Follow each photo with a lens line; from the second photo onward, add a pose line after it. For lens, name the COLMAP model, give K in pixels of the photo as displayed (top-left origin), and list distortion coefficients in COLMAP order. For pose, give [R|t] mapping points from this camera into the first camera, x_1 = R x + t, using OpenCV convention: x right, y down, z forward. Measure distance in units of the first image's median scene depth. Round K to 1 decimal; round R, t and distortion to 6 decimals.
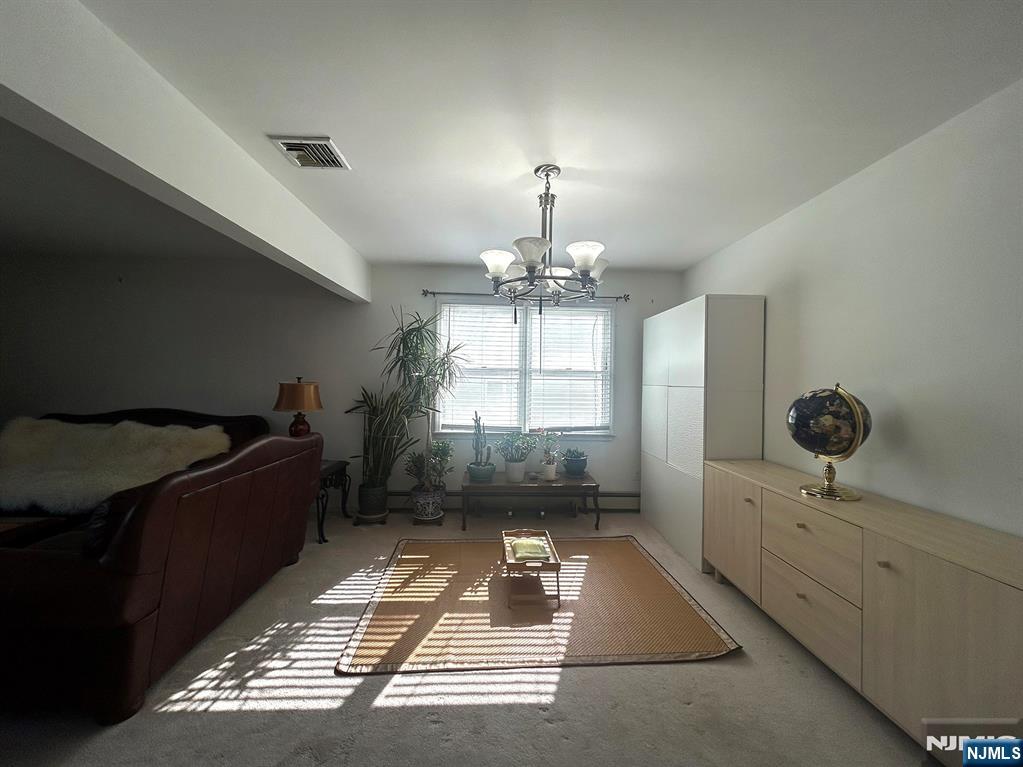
lens RADIAL K [[409.0, 0, 510.9], [0, 409.0, 384.1], [0, 0, 1]] dist [0.000405, 0.000145]
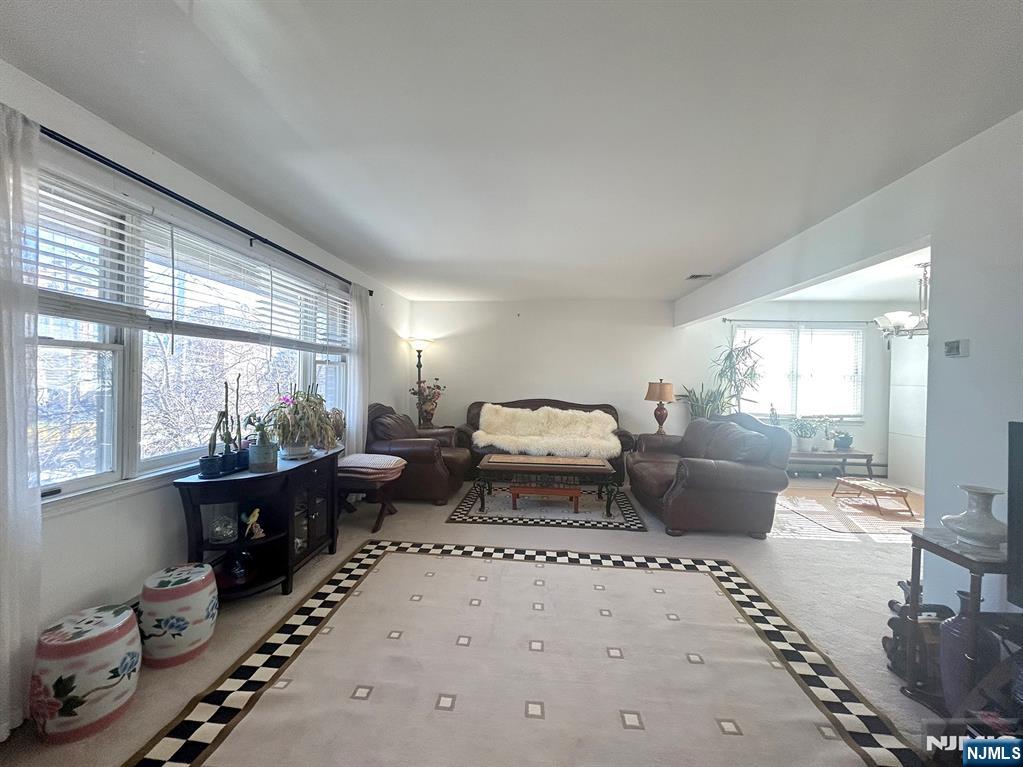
lens RADIAL K [[409.0, 0, 511.2], [0, 409.0, 381.5], [0, 0, 1]] dist [0.000405, 0.000145]
pose [[0.992669, 0.004756, -0.120768, -0.824456], [-0.003744, 0.999956, 0.008605, -0.018139], [0.120804, -0.008090, 0.992643, -0.548608]]
